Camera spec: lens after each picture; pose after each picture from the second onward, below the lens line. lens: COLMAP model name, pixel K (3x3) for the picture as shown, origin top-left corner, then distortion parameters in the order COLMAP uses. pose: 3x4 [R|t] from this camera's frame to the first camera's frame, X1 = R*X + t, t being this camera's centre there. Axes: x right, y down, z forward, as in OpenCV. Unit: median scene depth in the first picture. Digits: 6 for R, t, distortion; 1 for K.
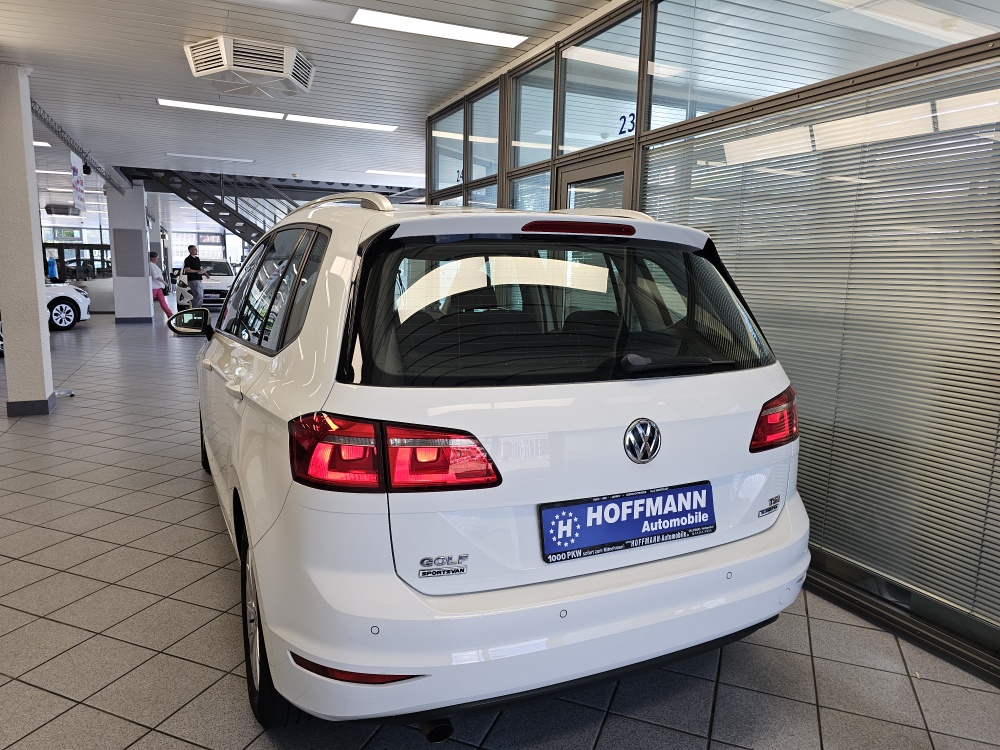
lens RADIAL K [[673.5, 0, 492.6], [0, 673.5, 372.1], [0, 0, 1]] dist [0.057065, -0.058425]
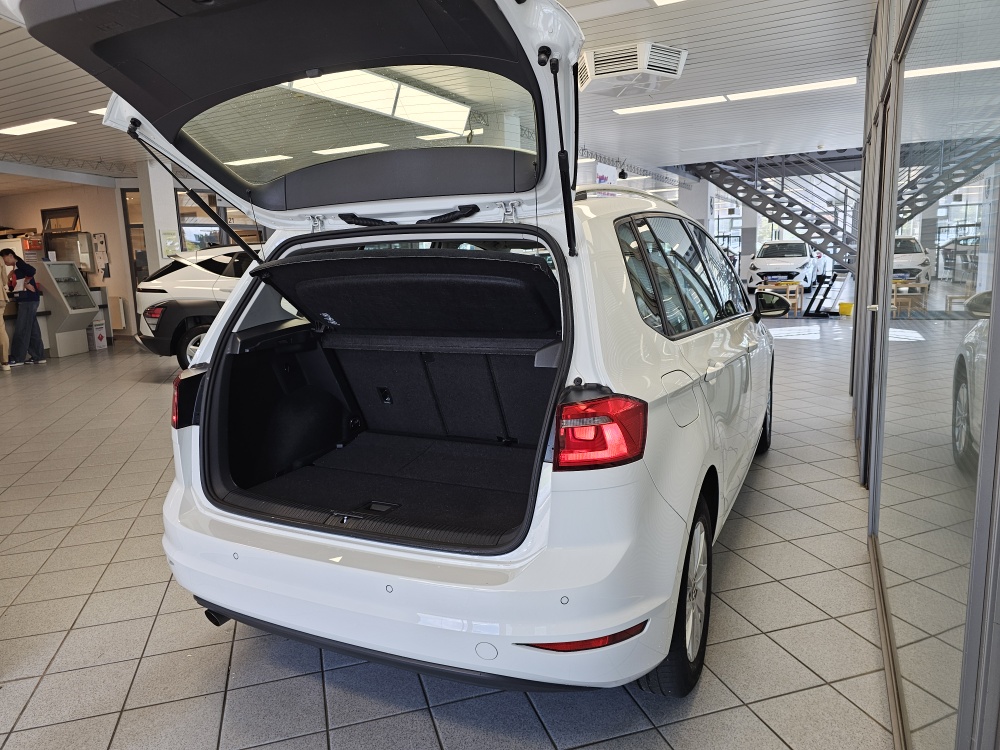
lens RADIAL K [[673.5, 0, 497.8], [0, 673.5, 365.8], [0, 0, 1]] dist [0.057065, -0.058425]
pose [[0.637530, 0.082084, -0.766041, 0.143210], [-0.067744, 0.996429, 0.050392, -0.008433], [0.767442, 0.019768, 0.640814, 0.063959]]
